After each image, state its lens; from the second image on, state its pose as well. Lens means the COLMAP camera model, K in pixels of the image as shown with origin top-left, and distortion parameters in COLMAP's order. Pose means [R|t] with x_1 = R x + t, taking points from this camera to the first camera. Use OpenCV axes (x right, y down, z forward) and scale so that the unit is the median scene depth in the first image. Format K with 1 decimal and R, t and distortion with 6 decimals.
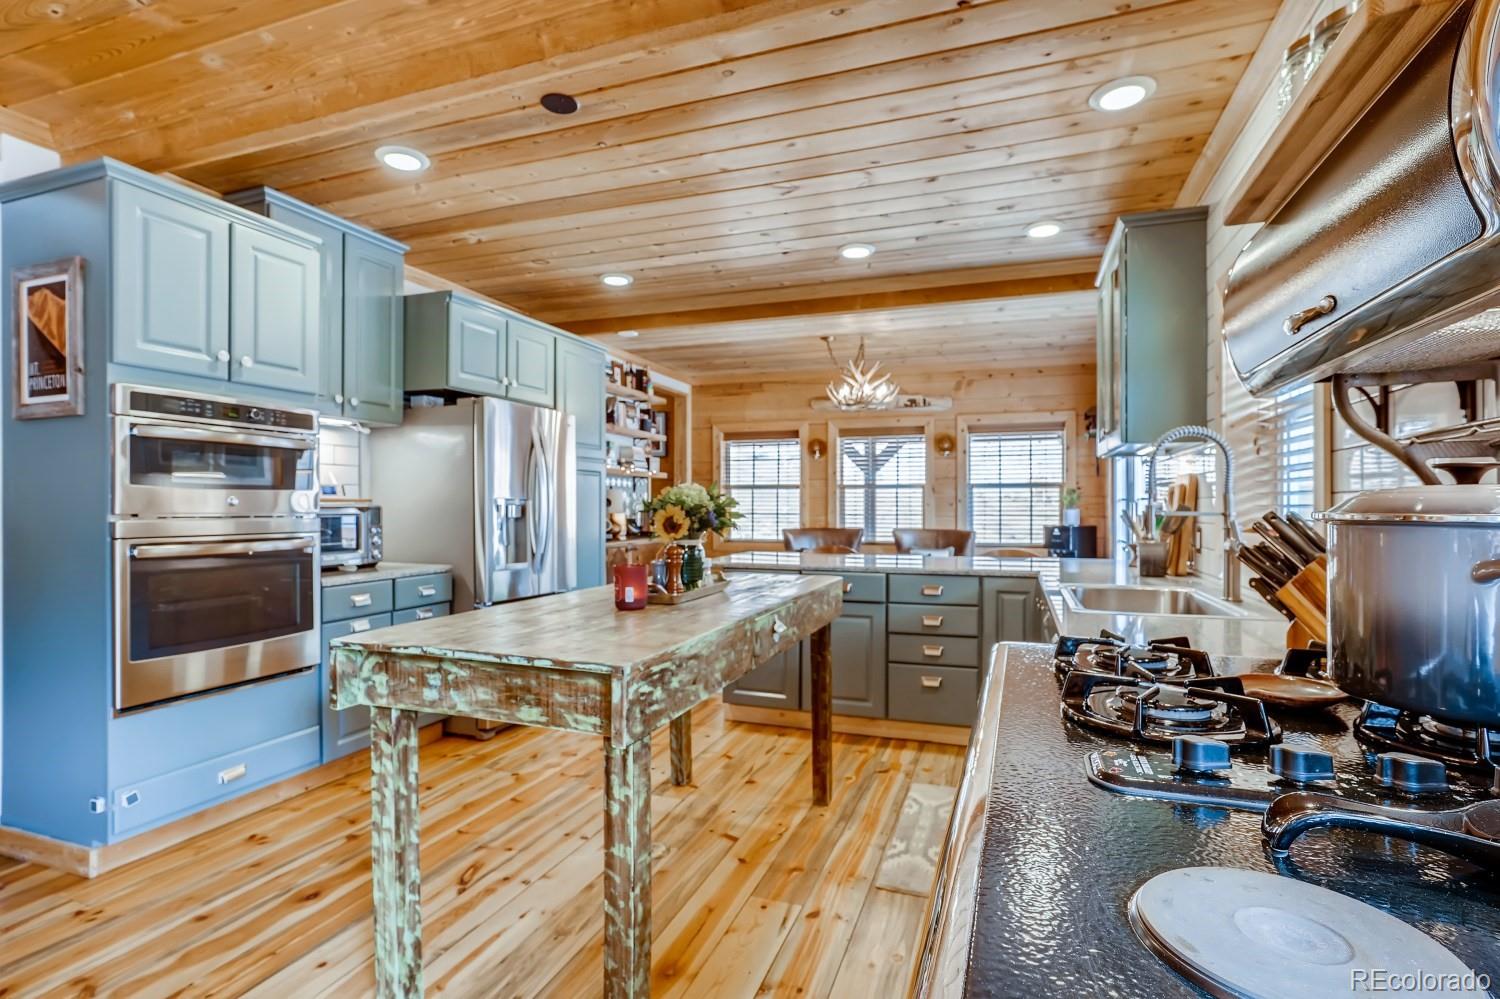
lens RADIAL K [[743.2, 0, 750.0], [0, 743.2, 499.5], [0, 0, 1]] dist [-0.036925, 0.021707]
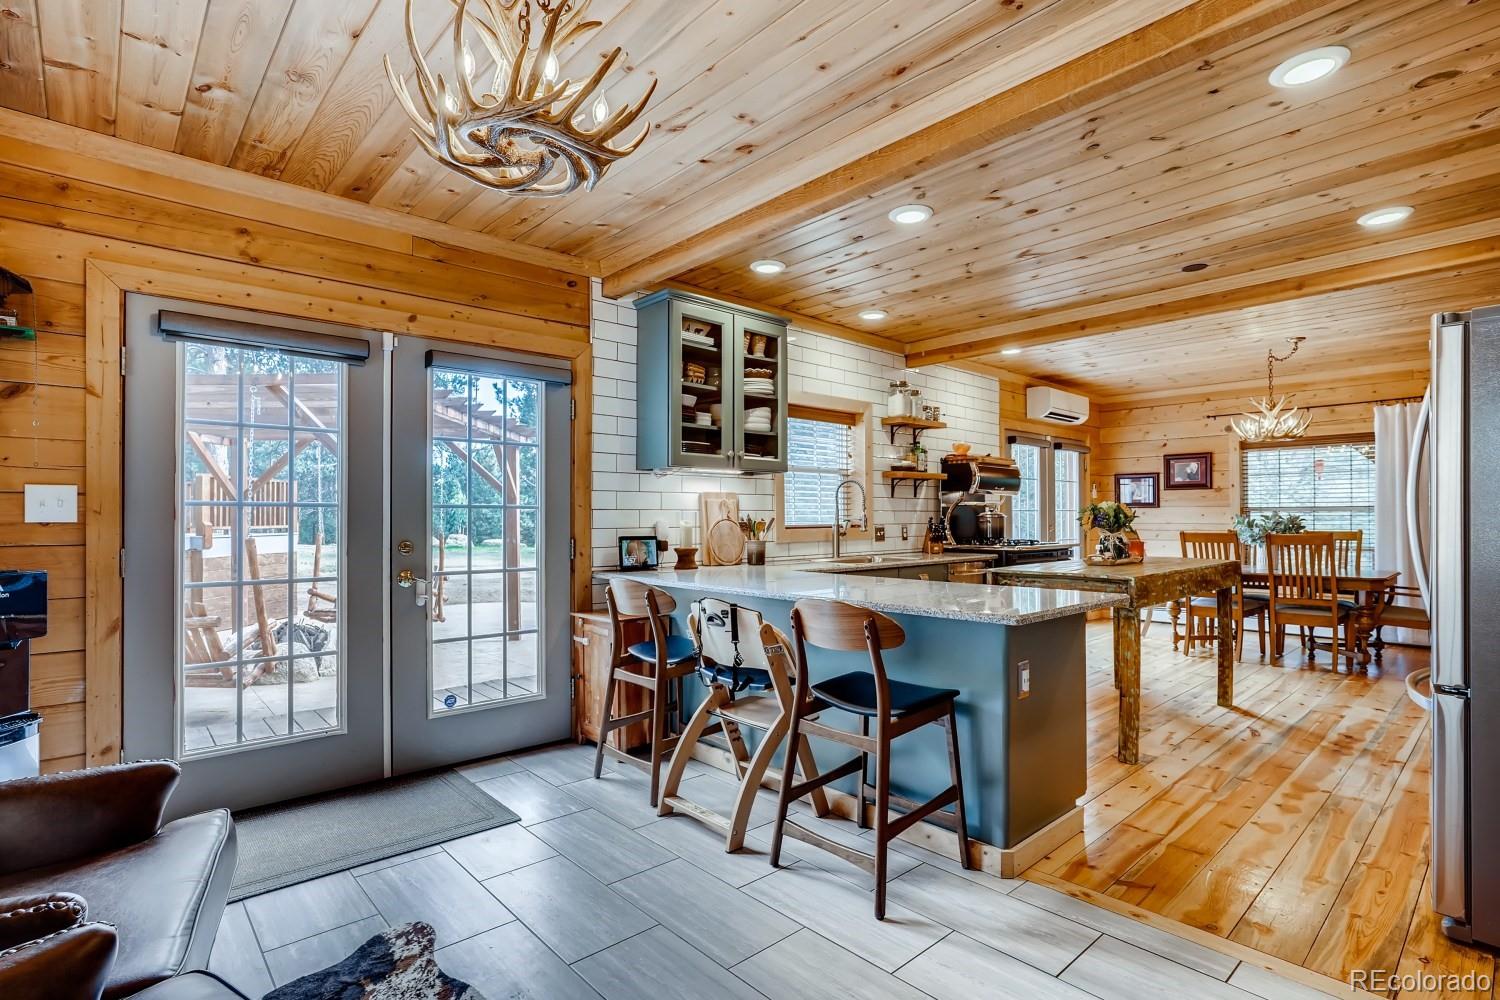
lens RADIAL K [[739.5, 0, 747.7], [0, 739.5, 512.6], [0, 0, 1]] dist [-0.003094, 0.000075]
pose [[-0.888231, 0.007361, 0.459338, -0.094770], [0.003106, 0.999945, -0.010019, 0.015121], [-0.459387, -0.007473, -0.888205, 2.204490]]
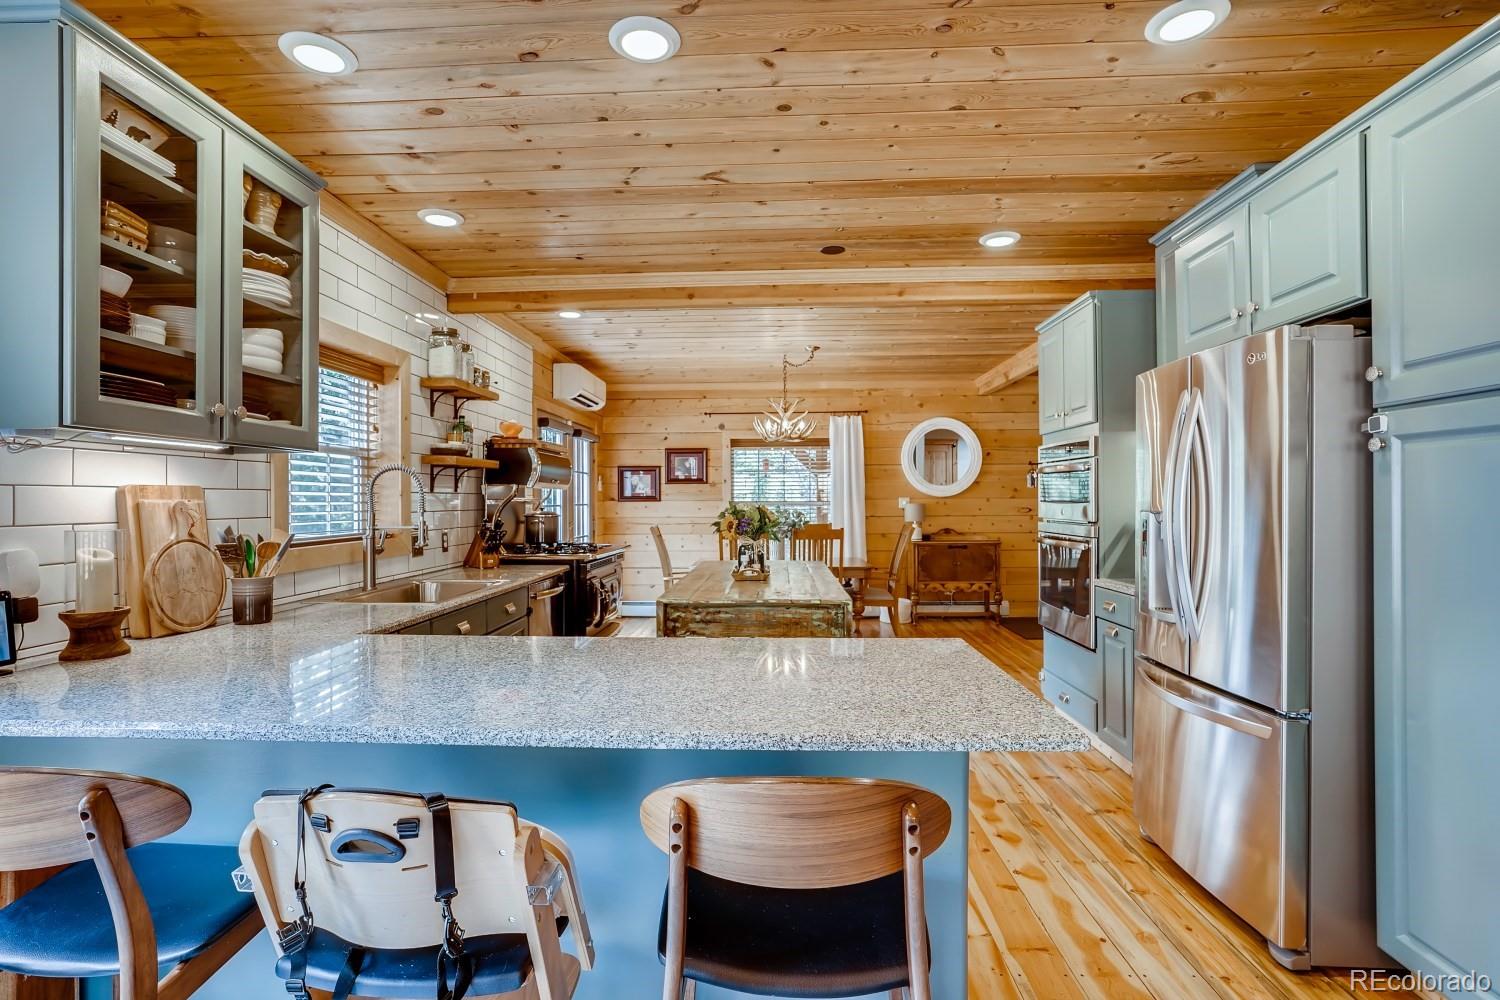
lens RADIAL K [[743.2, 0, 750.0], [0, 743.2, 500.0], [0, 0, 1]] dist [-0.036925, 0.021707]
pose [[-0.954597, 0.006168, -0.297838, 0.271921], [0.007469, 0.999967, -0.003230, -0.017051], [0.297808, -0.005308, -0.954611, 1.812201]]
